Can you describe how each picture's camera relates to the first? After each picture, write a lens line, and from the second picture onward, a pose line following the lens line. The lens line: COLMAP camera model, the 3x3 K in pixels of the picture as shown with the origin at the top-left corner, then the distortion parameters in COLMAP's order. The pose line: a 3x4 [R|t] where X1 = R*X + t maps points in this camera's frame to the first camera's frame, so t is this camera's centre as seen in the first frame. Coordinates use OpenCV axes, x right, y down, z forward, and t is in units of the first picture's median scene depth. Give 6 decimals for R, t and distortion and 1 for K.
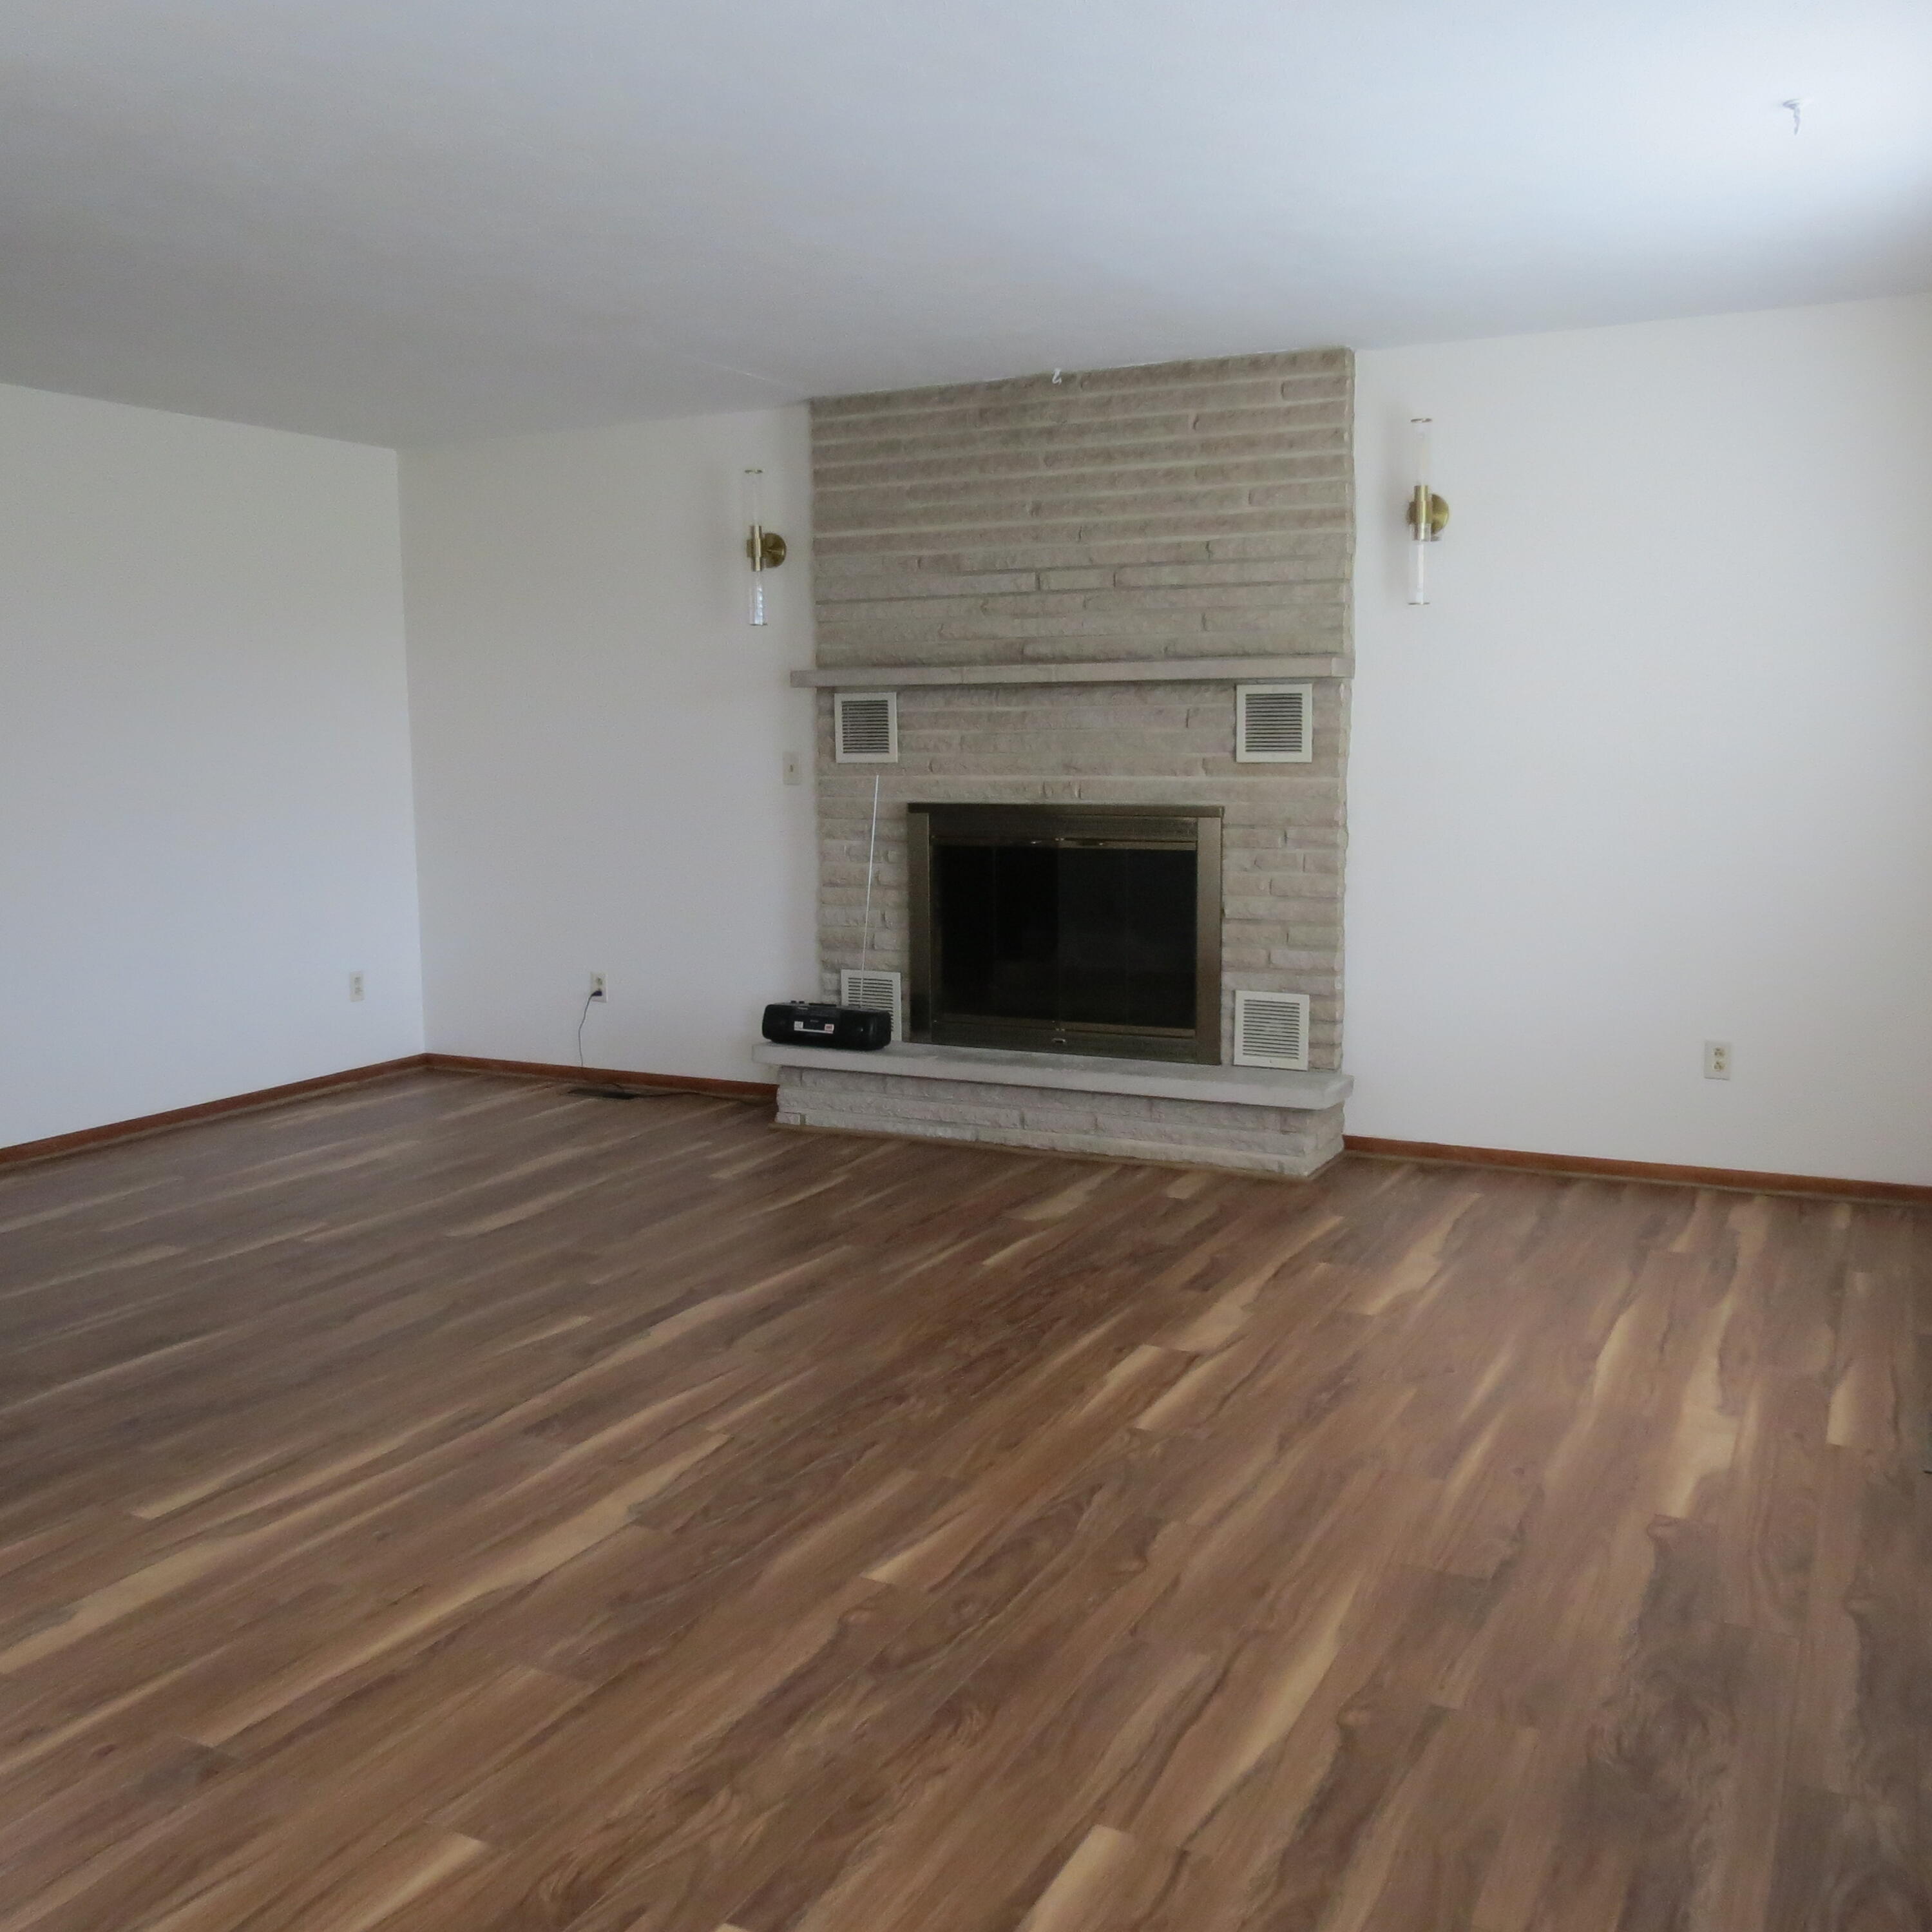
lens RADIAL K [[1844.6, 0, 966.0], [0, 1844.6, 966.0], [0, 0, 1]] dist [-0.062199, 0.058046]
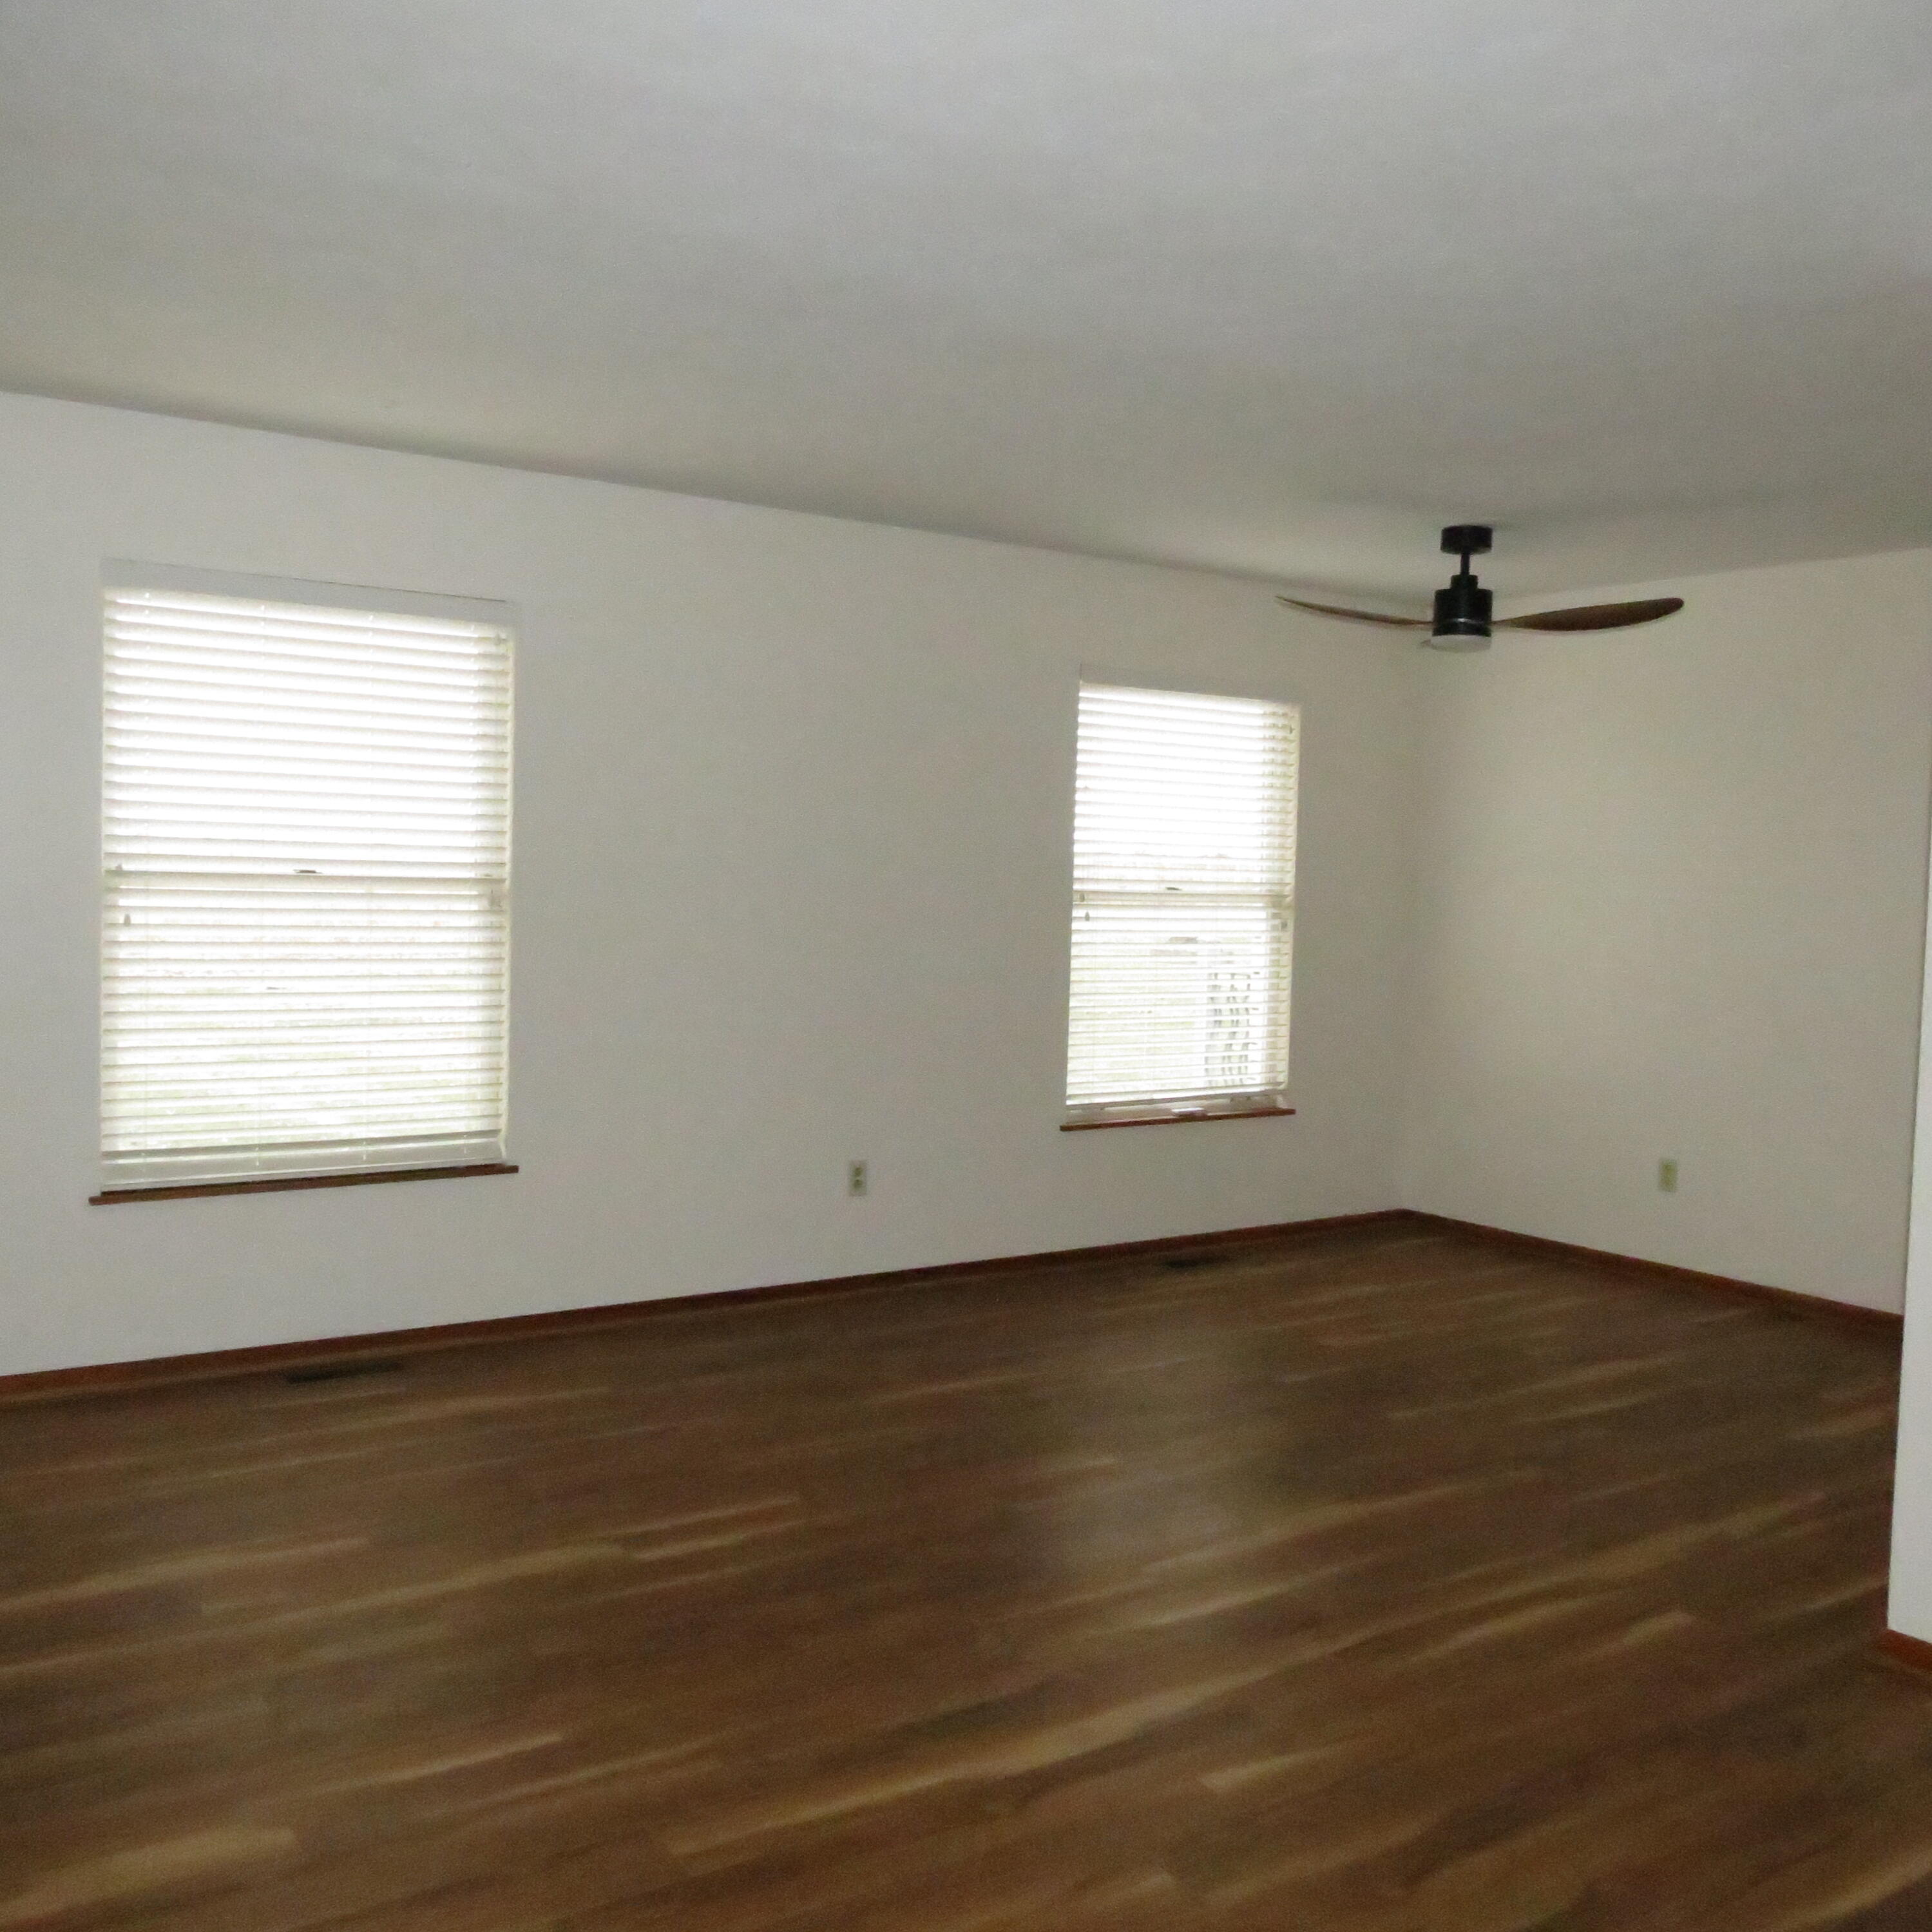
lens RADIAL K [[1844.6, 0, 966.0], [0, 1844.6, 966.0], [0, 0, 1]] dist [-0.062199, 0.058046]
pose [[-0.880961, -0.043108, 0.471222, -0.453972], [0.034616, 0.987302, 0.155034, -0.215434], [-0.471921, 0.152891, -0.868283, 1.670216]]
